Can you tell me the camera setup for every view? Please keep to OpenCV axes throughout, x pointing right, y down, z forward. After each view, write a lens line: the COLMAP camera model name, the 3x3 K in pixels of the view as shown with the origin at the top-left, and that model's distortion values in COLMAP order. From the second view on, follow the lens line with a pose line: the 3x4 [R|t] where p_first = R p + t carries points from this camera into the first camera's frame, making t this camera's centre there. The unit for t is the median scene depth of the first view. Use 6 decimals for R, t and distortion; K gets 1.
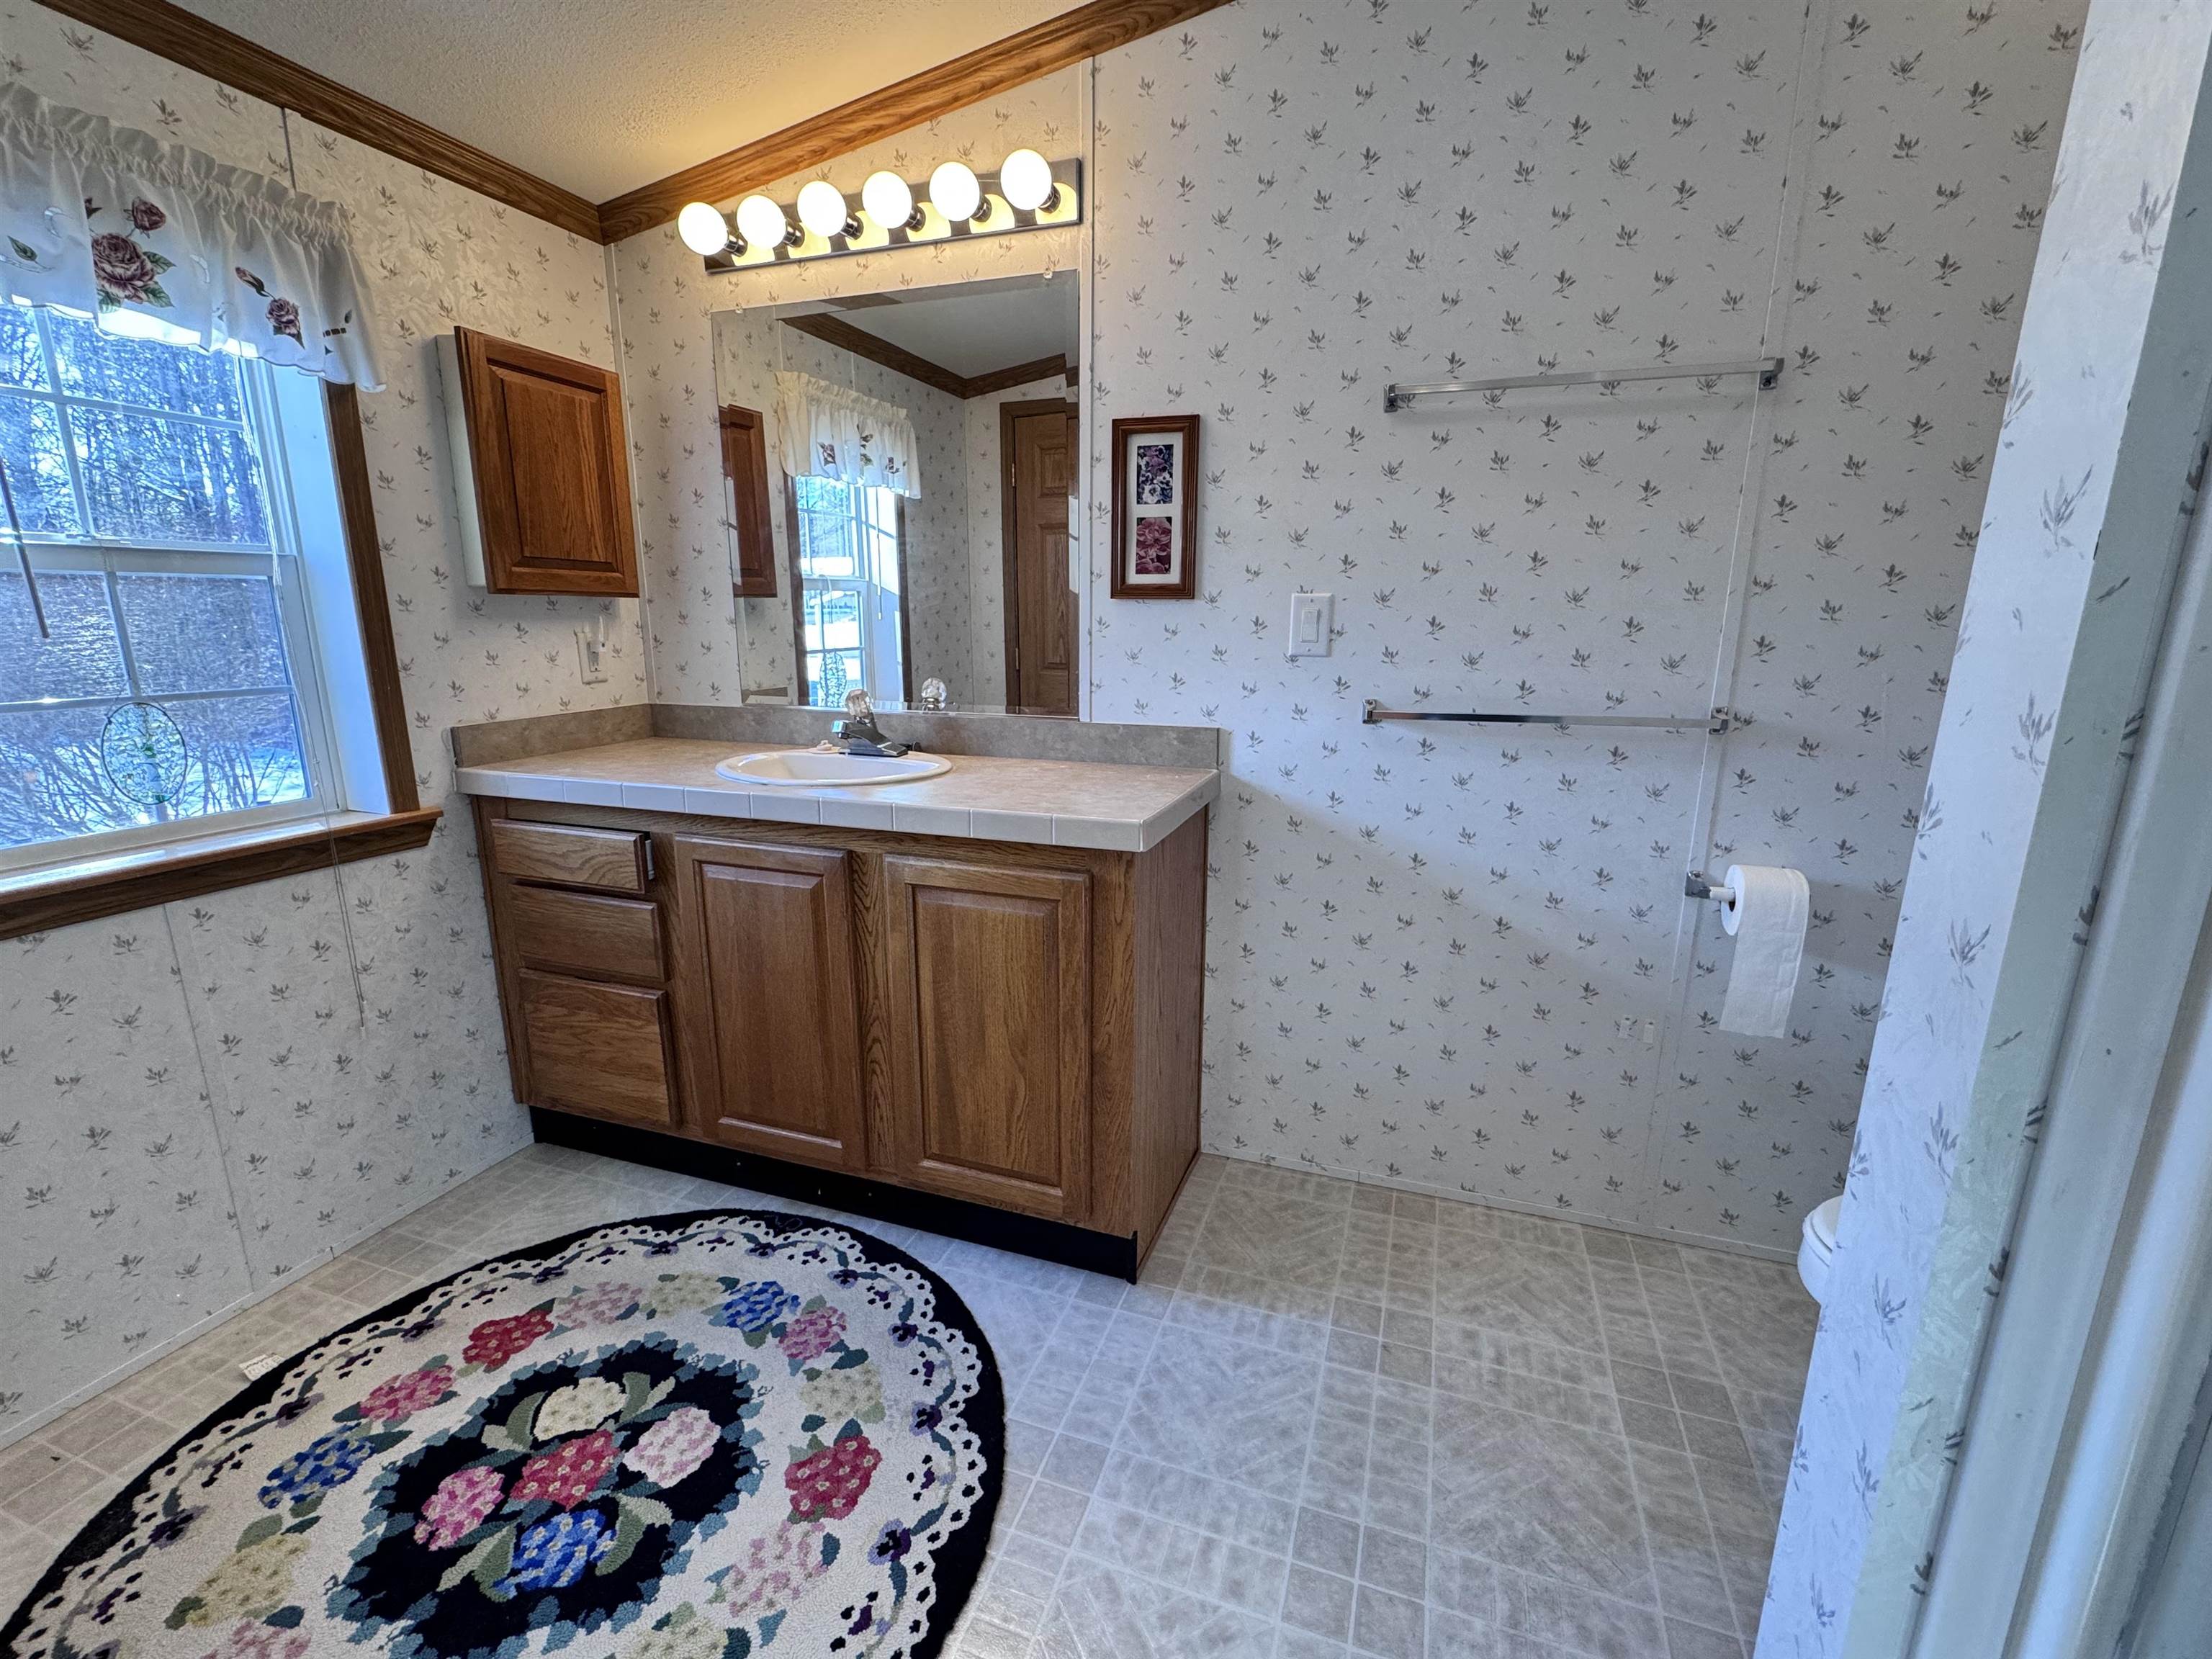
lens RADIAL K [[955.5, 0, 1106.0], [0, 955.5, 829.5], [0, 0, 1]] dist [-0.002340, 0.000395]
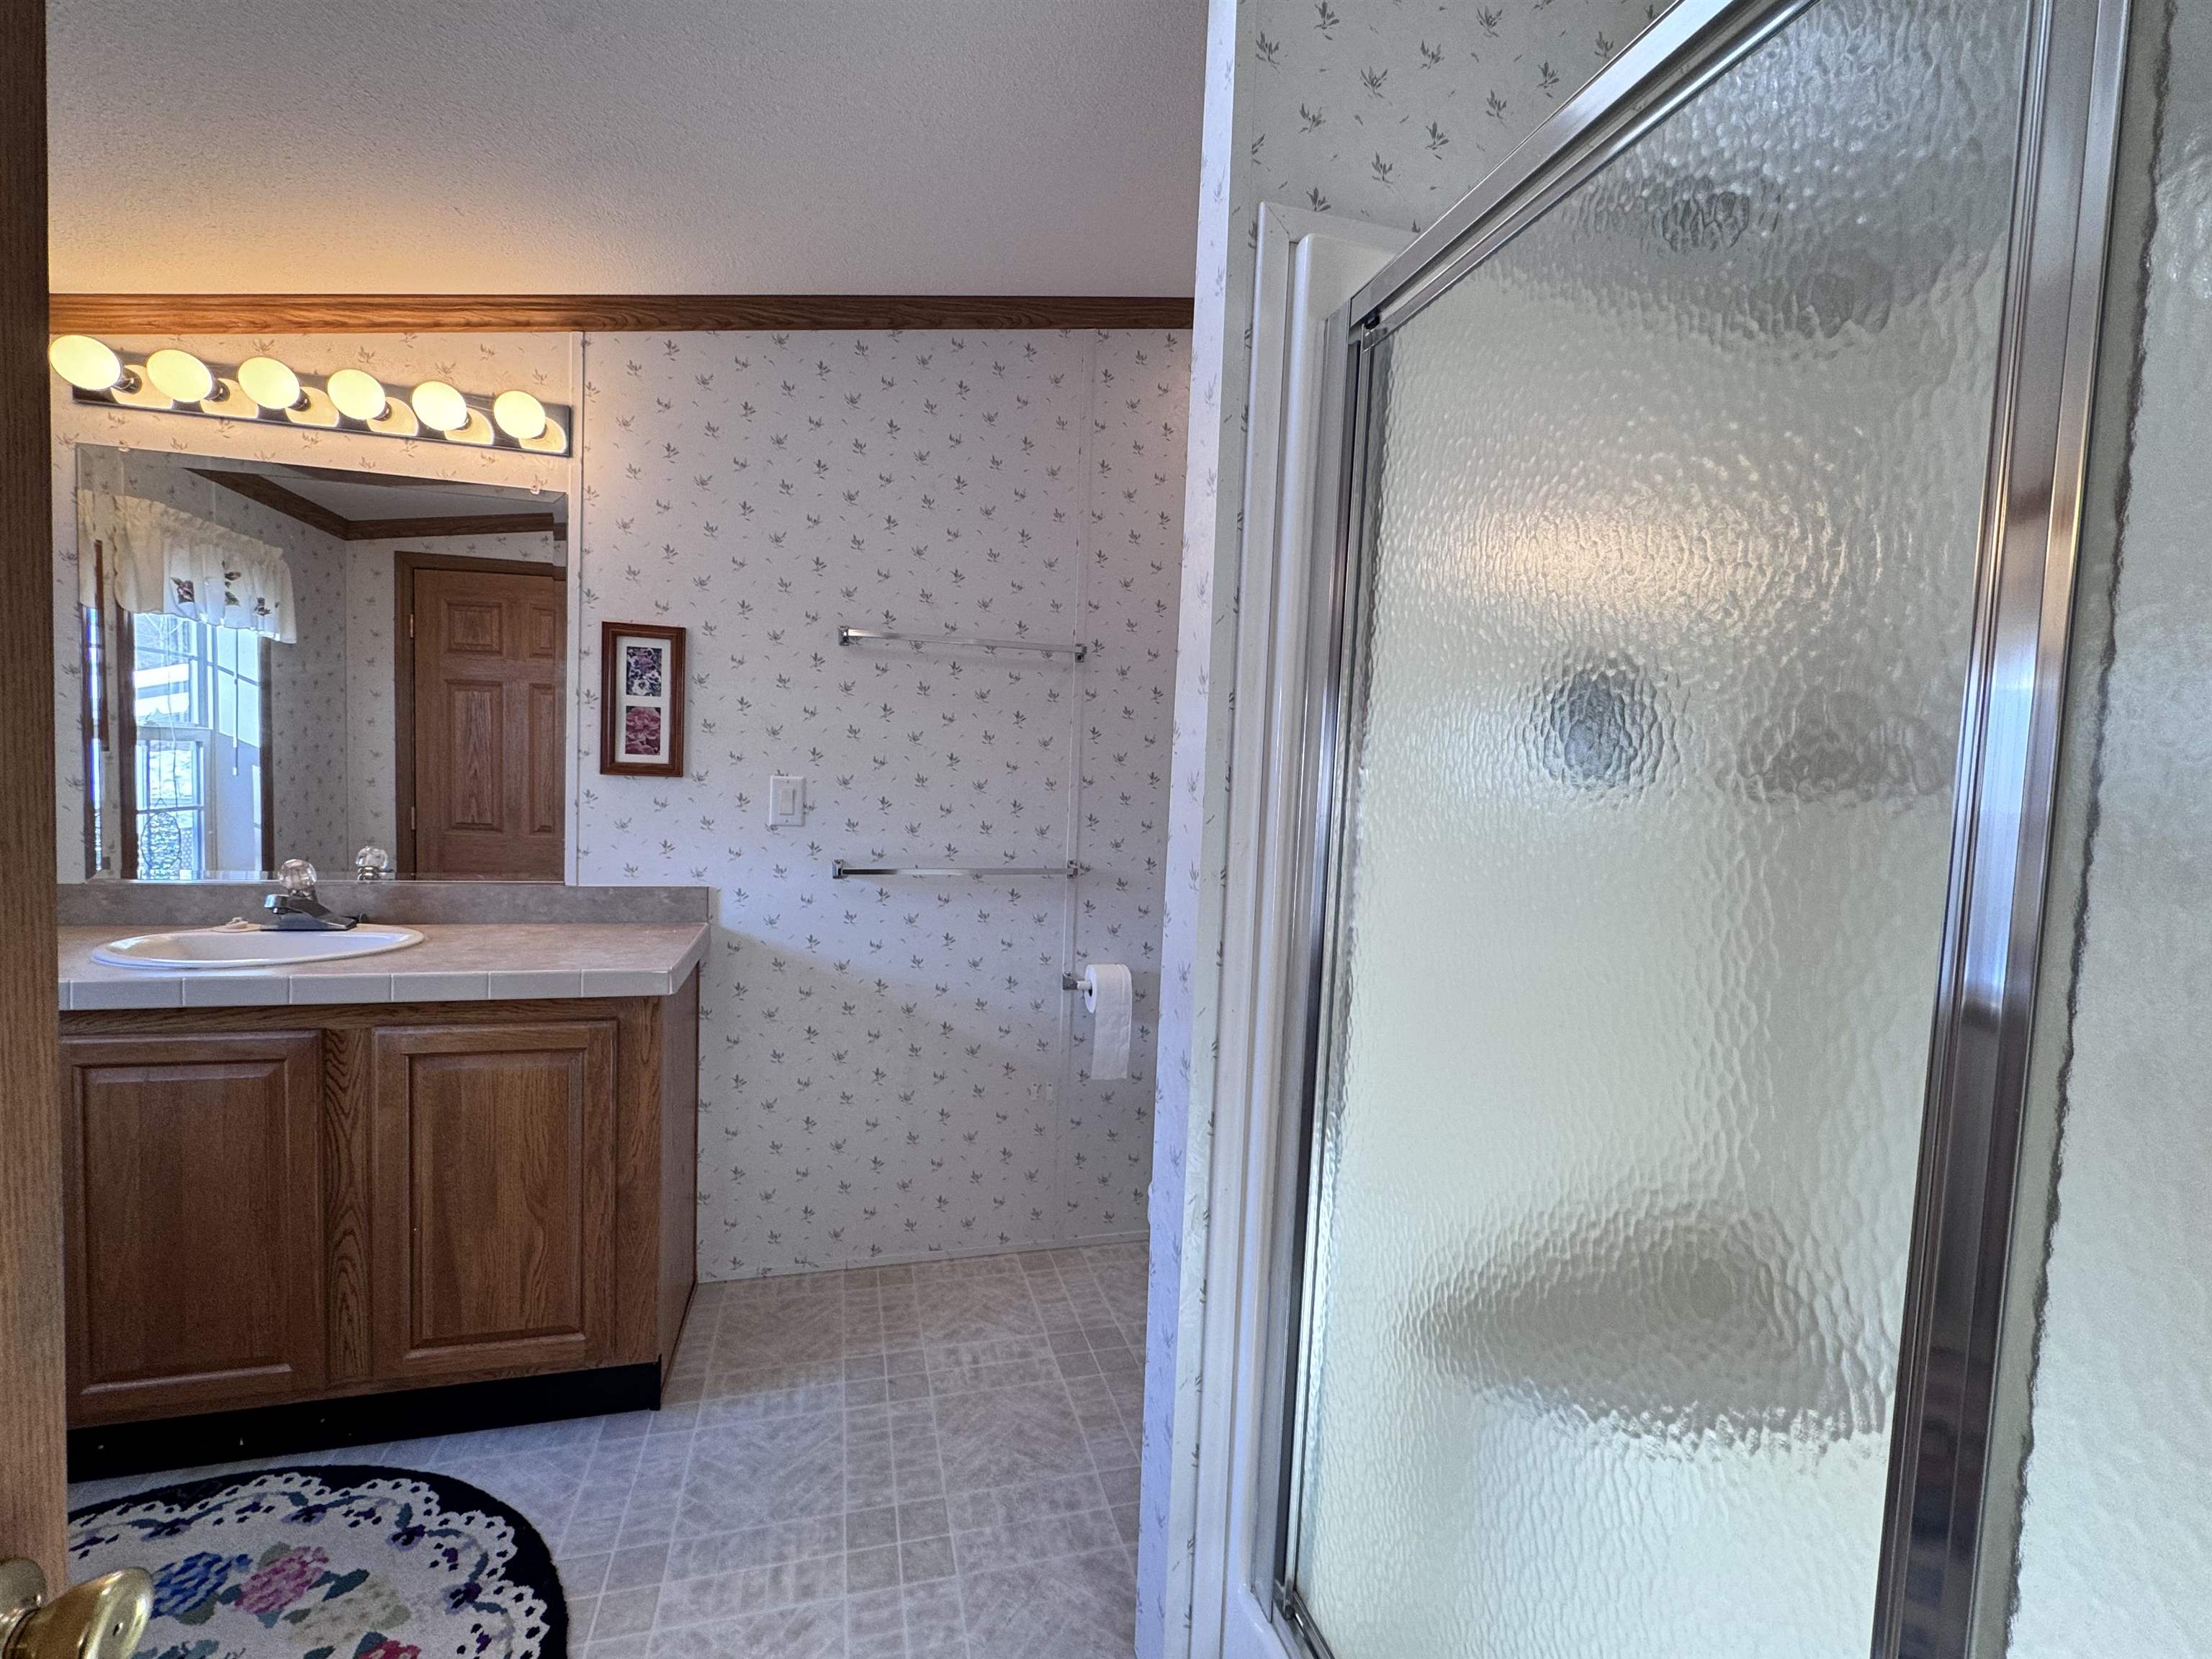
lens RADIAL K [[955.5, 0, 1106.0], [0, 955.5, 829.5], [0, 0, 1]] dist [-0.002340, 0.000395]
pose [[0.817592, -0.004562, 0.575780, -0.172080], [0.093845, 0.987654, -0.125432, 0.017349], [-0.568099, 0.156586, 0.807926, -0.244228]]
